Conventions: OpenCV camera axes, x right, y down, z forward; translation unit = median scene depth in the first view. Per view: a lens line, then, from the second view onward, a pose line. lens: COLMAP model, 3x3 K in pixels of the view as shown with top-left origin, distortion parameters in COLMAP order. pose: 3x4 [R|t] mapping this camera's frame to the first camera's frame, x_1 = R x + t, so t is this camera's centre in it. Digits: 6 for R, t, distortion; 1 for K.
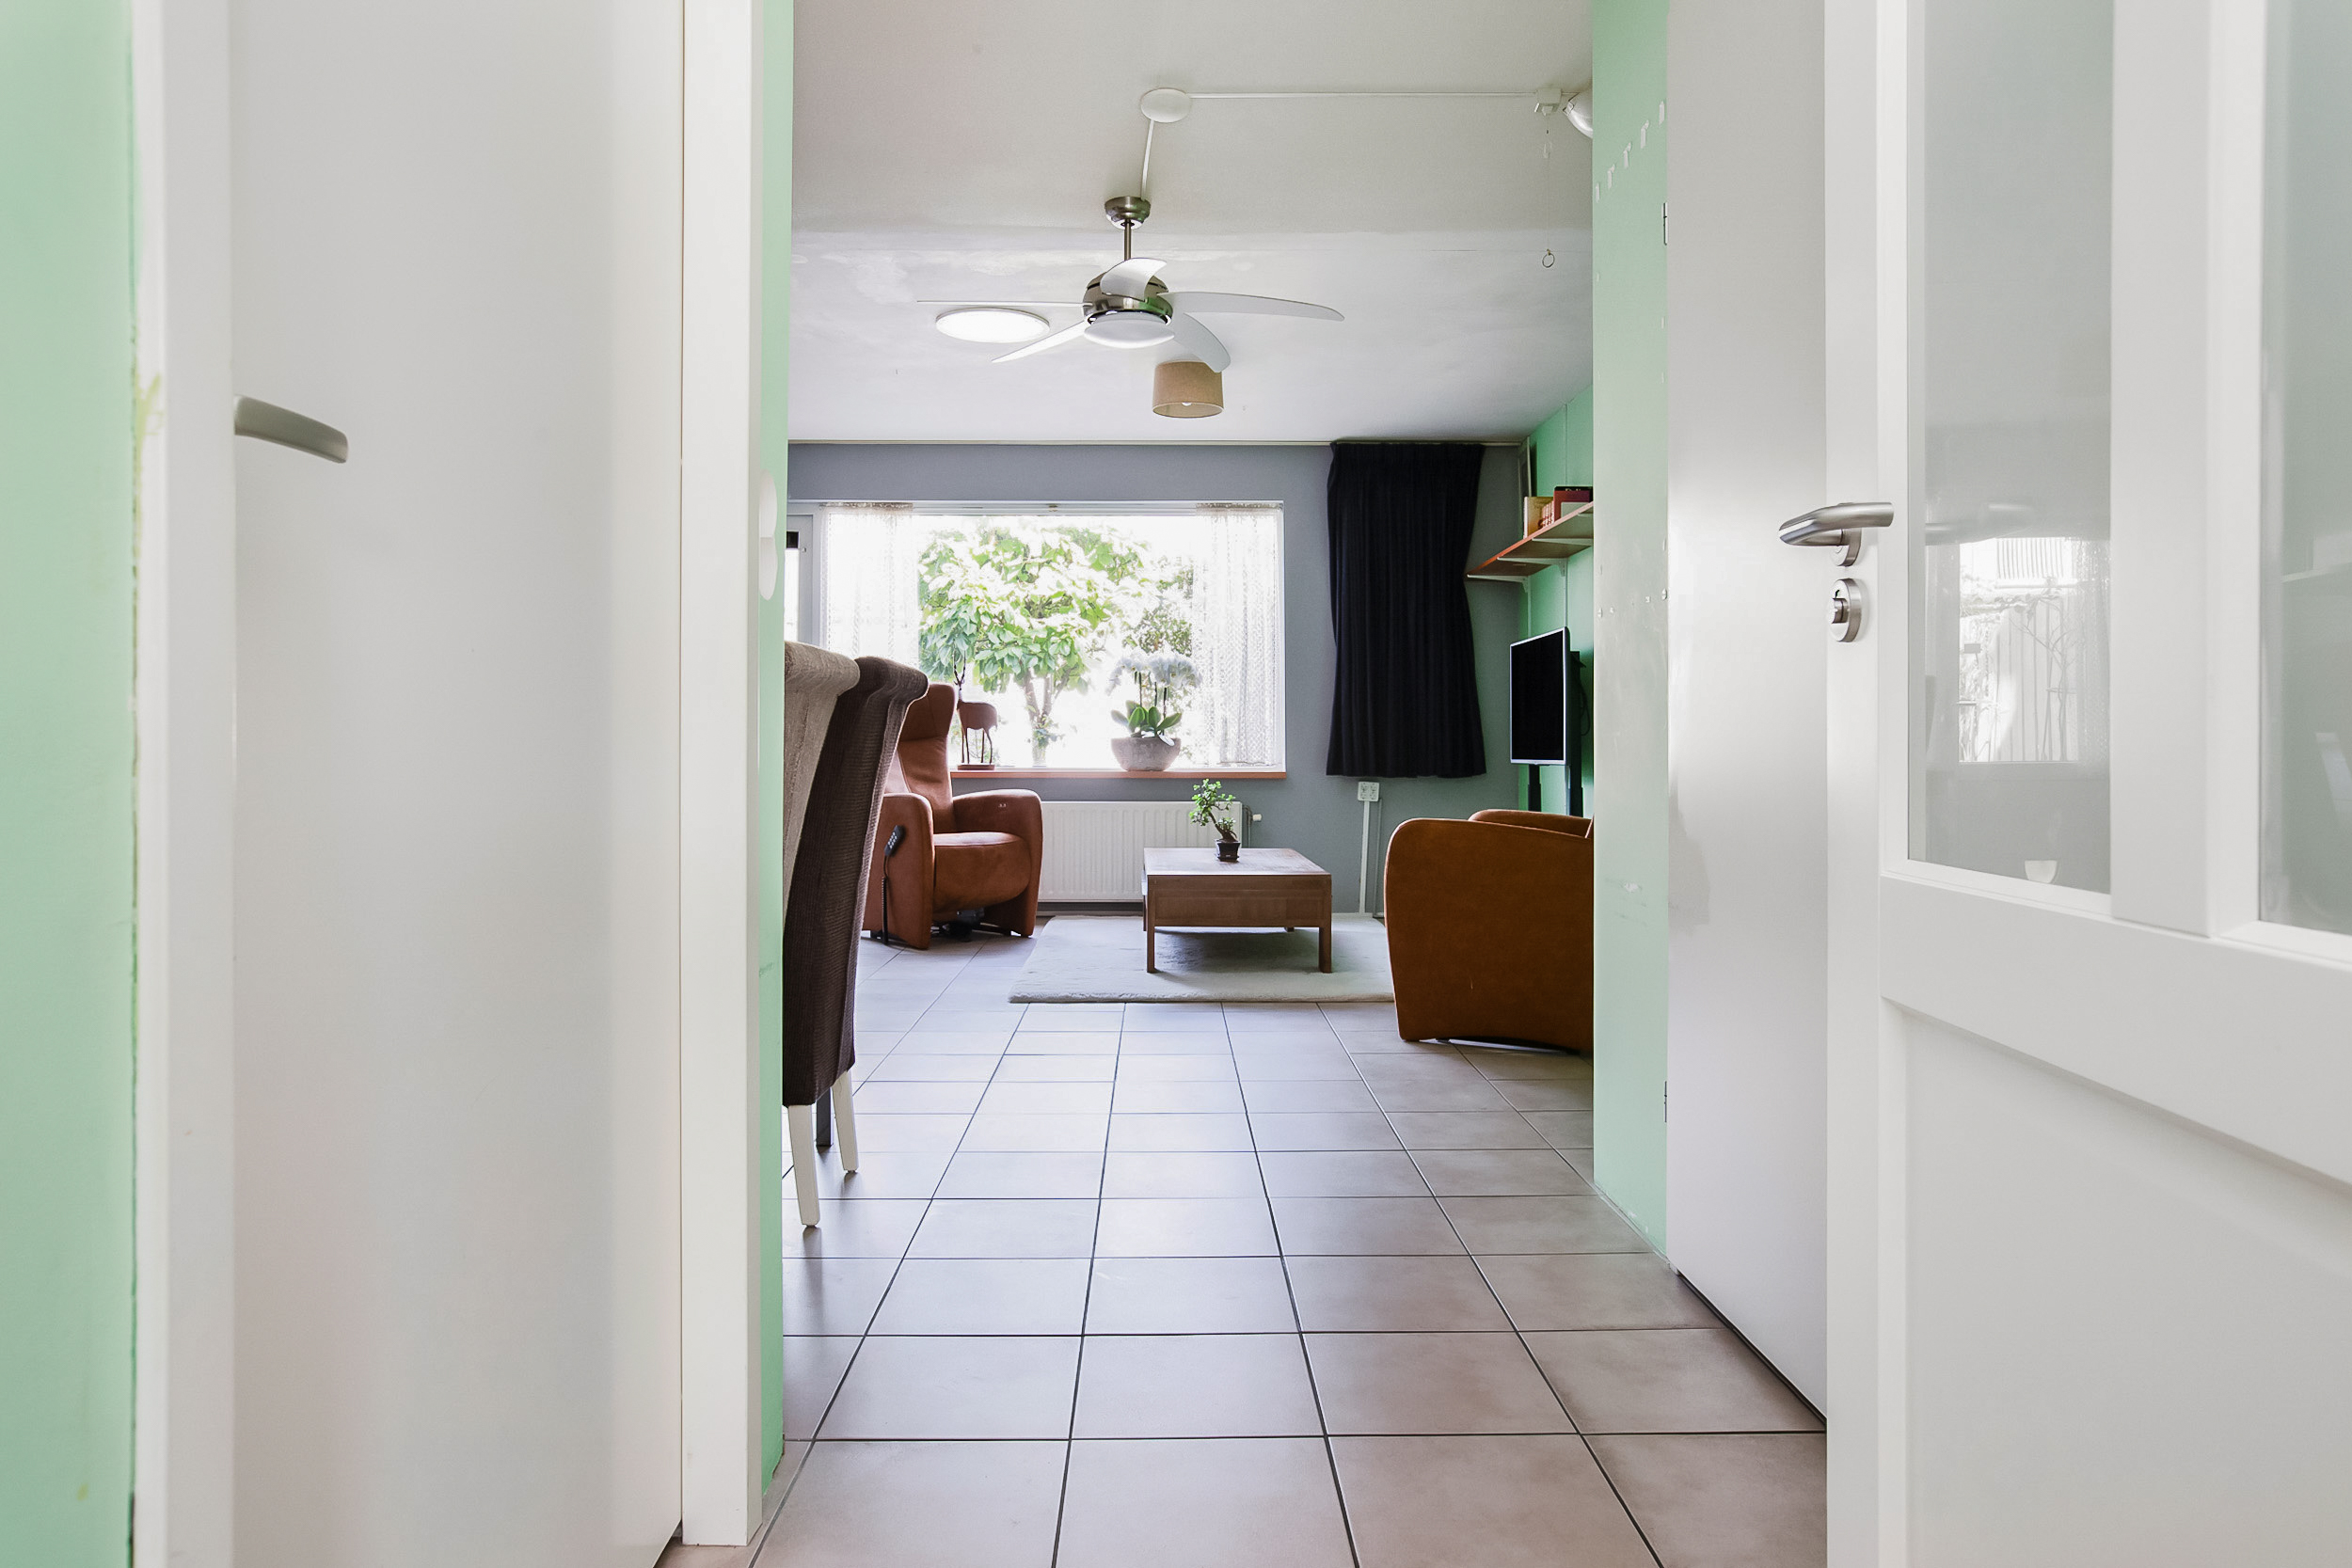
lens RADIAL K [[1492.6, 0, 1192.9], [0, 1492.6, 710.3], [0, 0, 1]] dist [-0.046107, 0.045925]
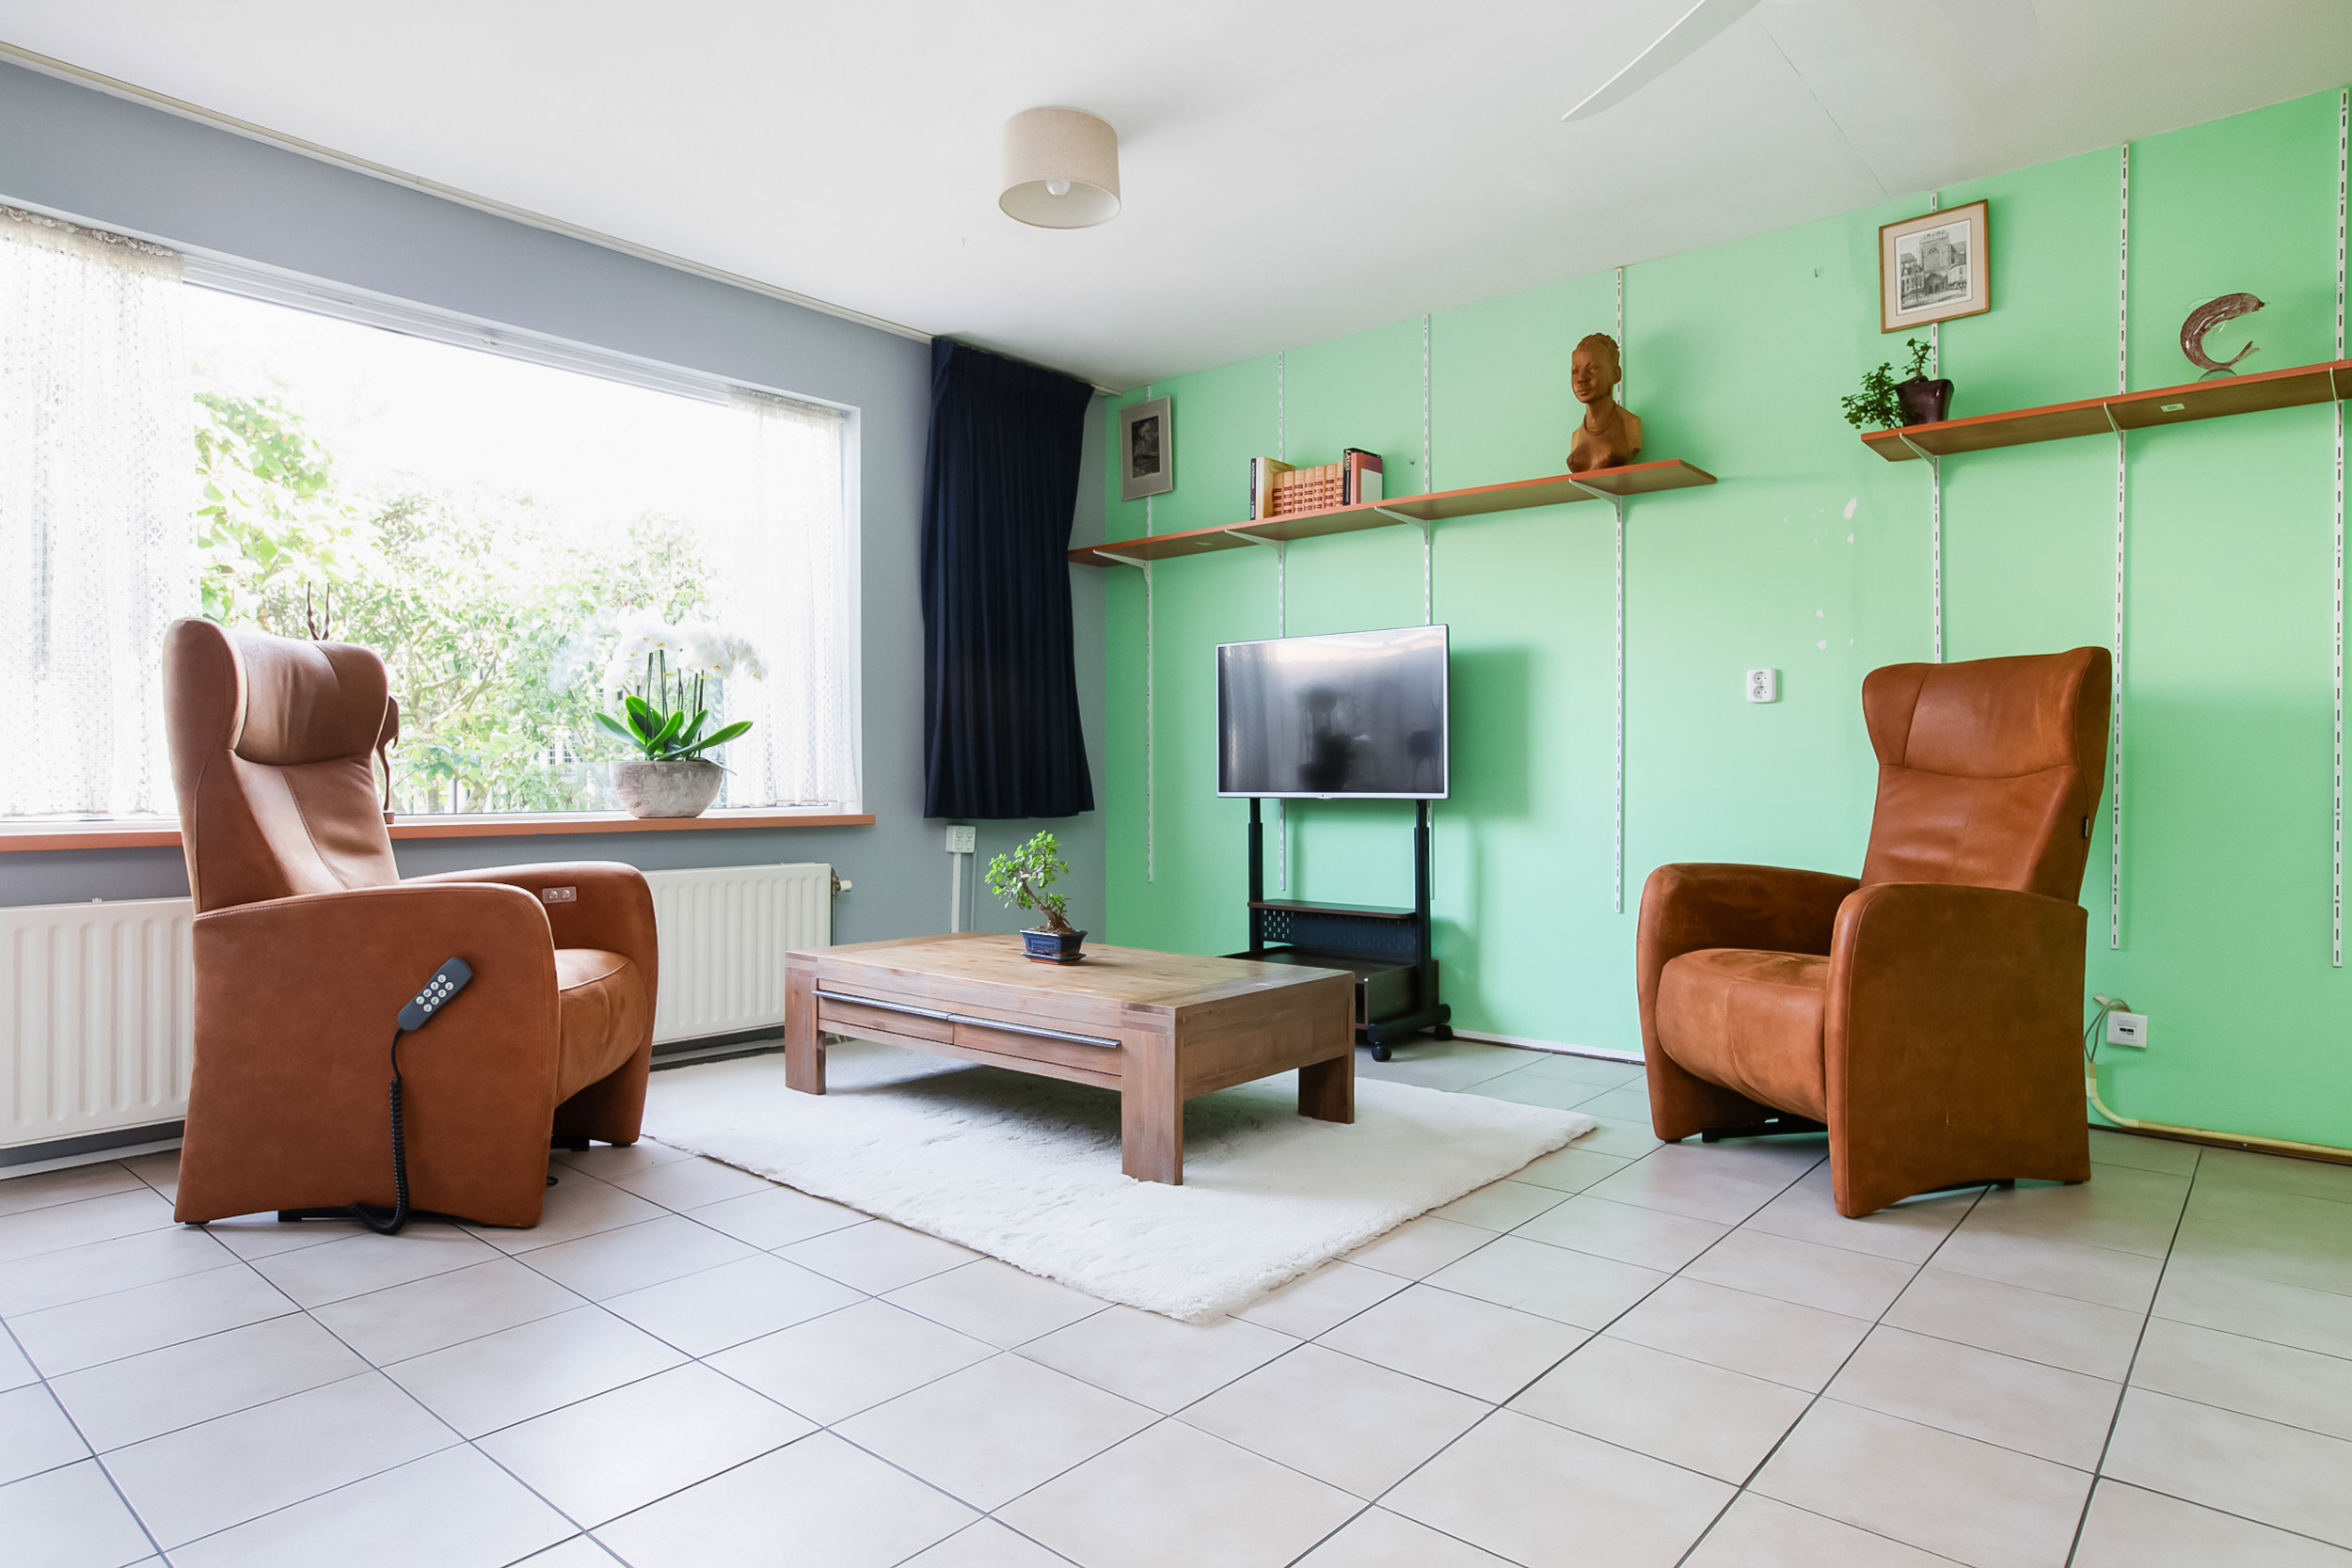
lens RADIAL K [[1363.3, 0, 1181.0], [0, 1363.3, 771.9], [0, 0, 1]] dist [-0.038618, 0.025121]
pose [[0.660231, 0.003503, 0.751054, -0.301578], [-0.020034, 0.999715, 0.012949, 0.011760], [-0.750795, -0.023596, 0.660113, 0.493385]]
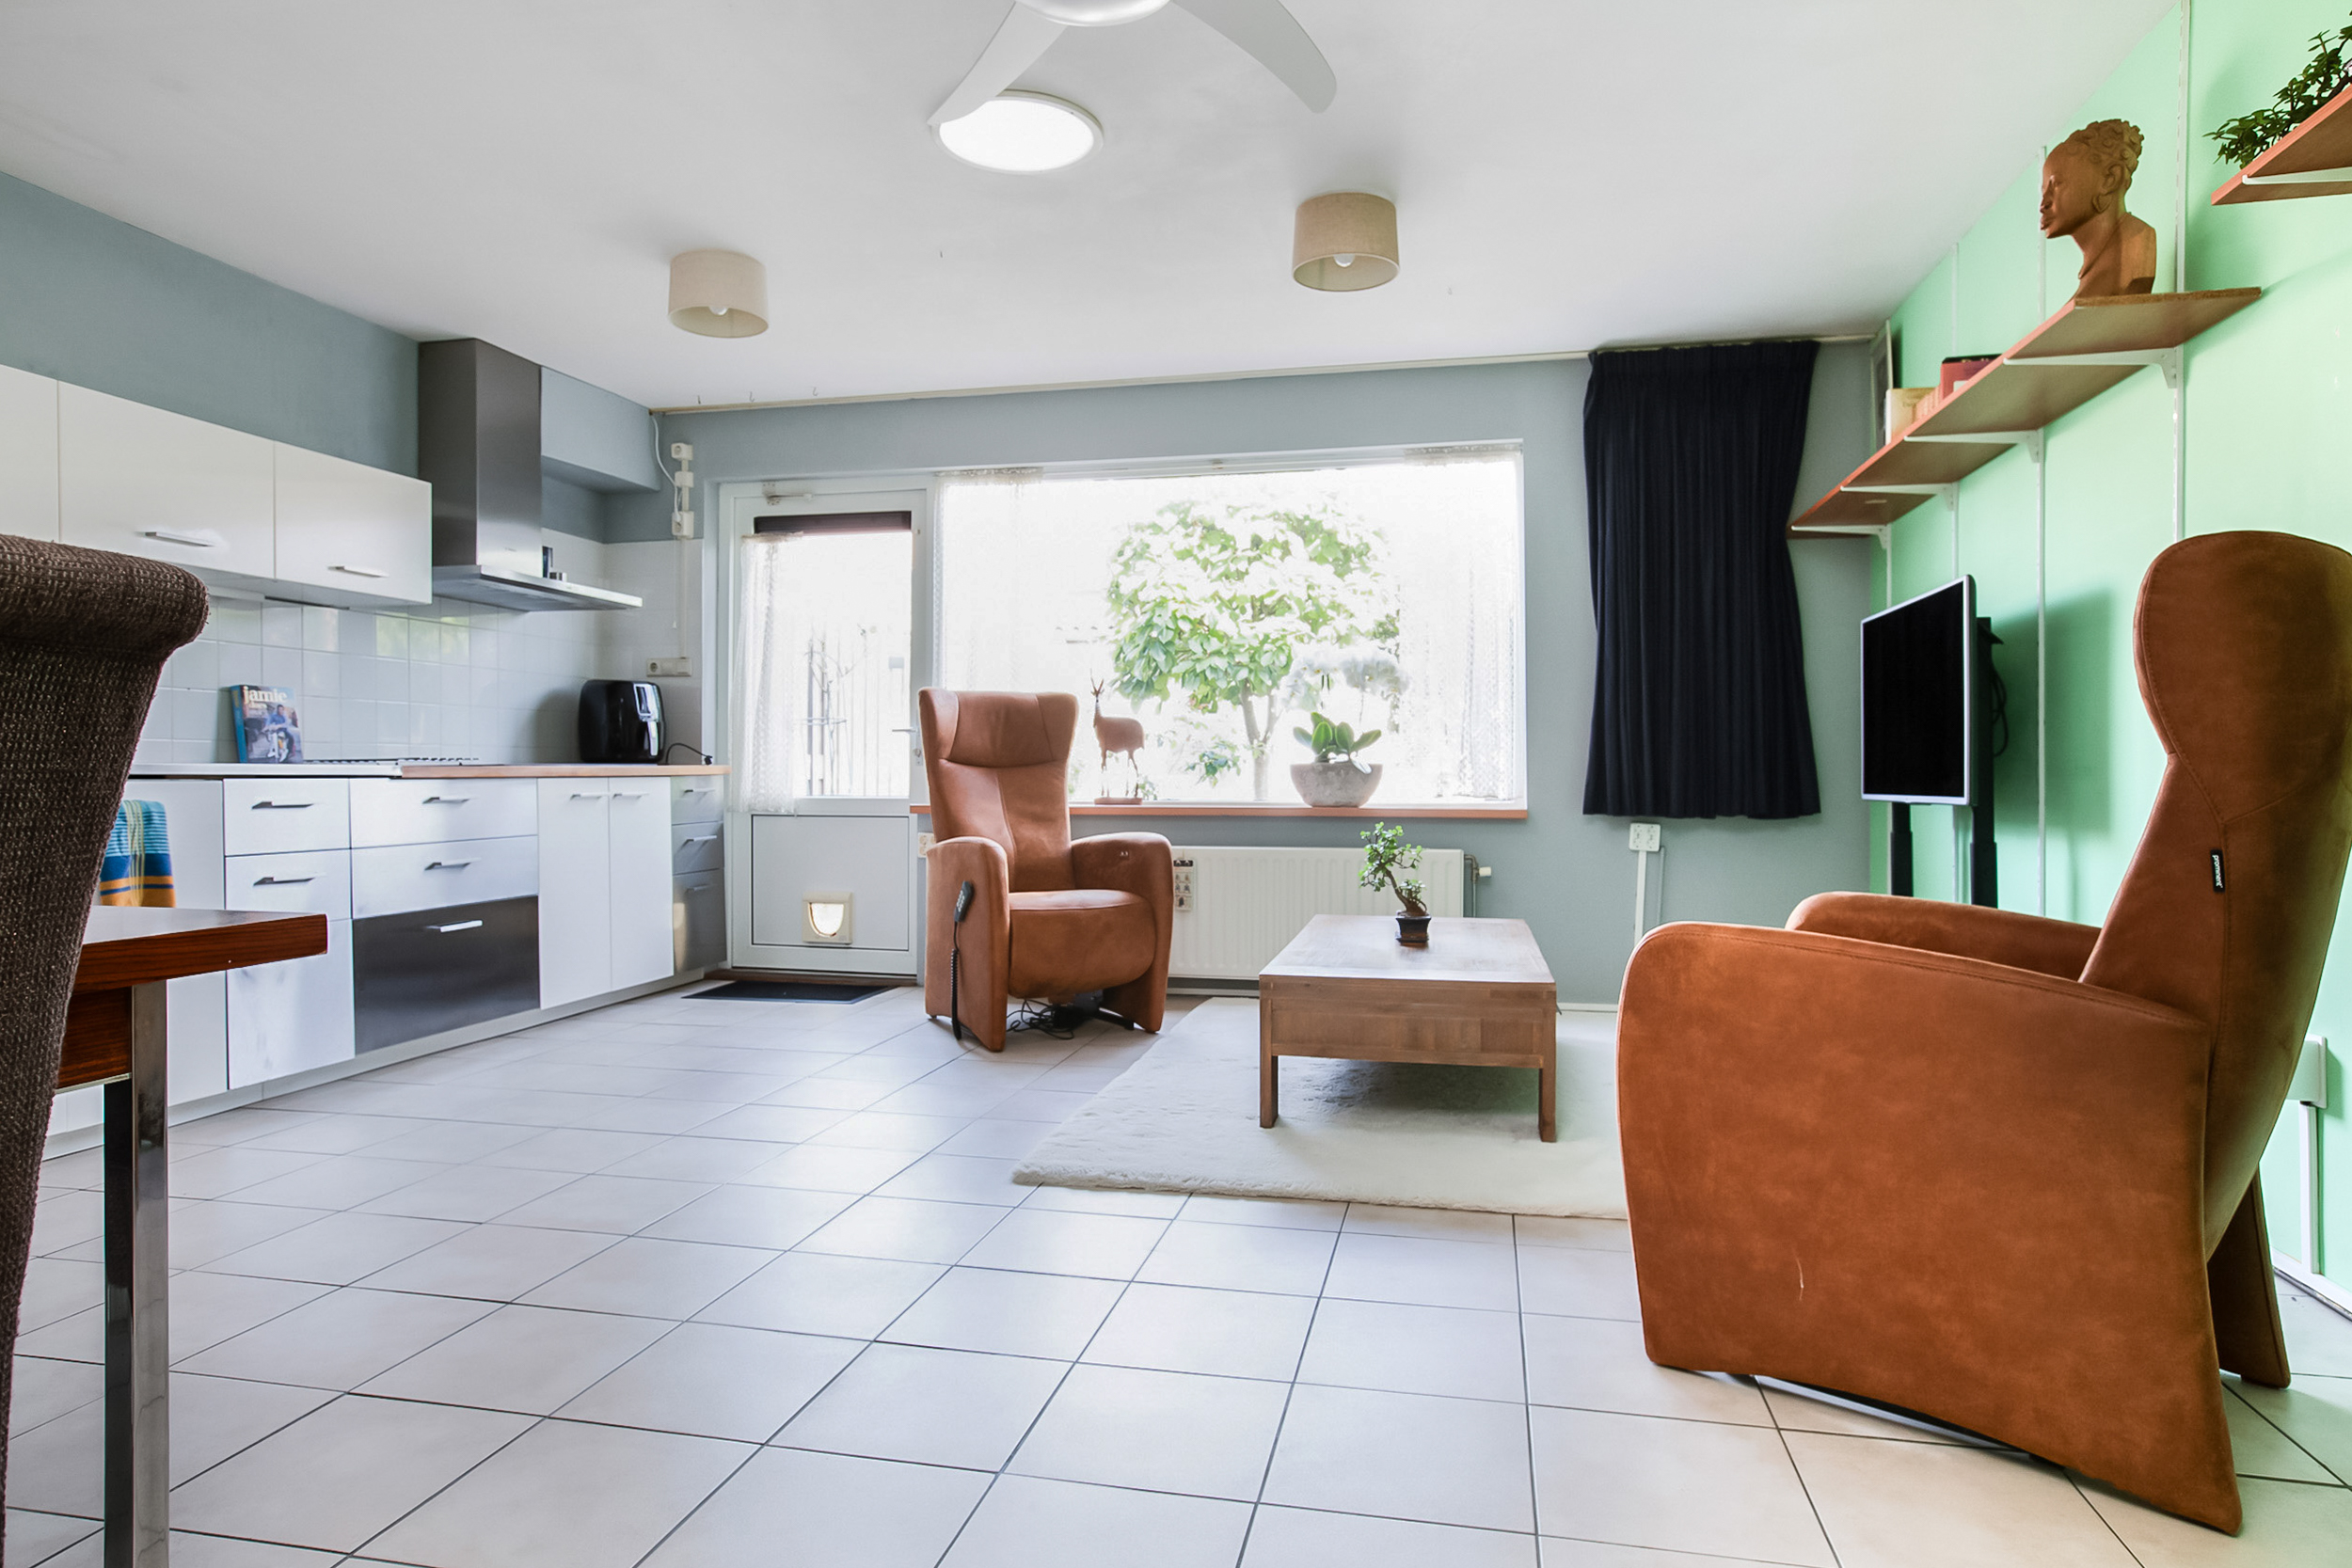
lens RADIAL K [[1363.3, 0, 1194.4], [0, 1363.3, 766.5], [0, 0, 1]] dist [-0.038618, 0.025121]
pose [[0.973399, -0.000444, -0.229118, 0.056692], [0.004696, 0.999827, 0.018015, 0.007705], [0.229070, -0.018611, 0.973232, 0.315357]]
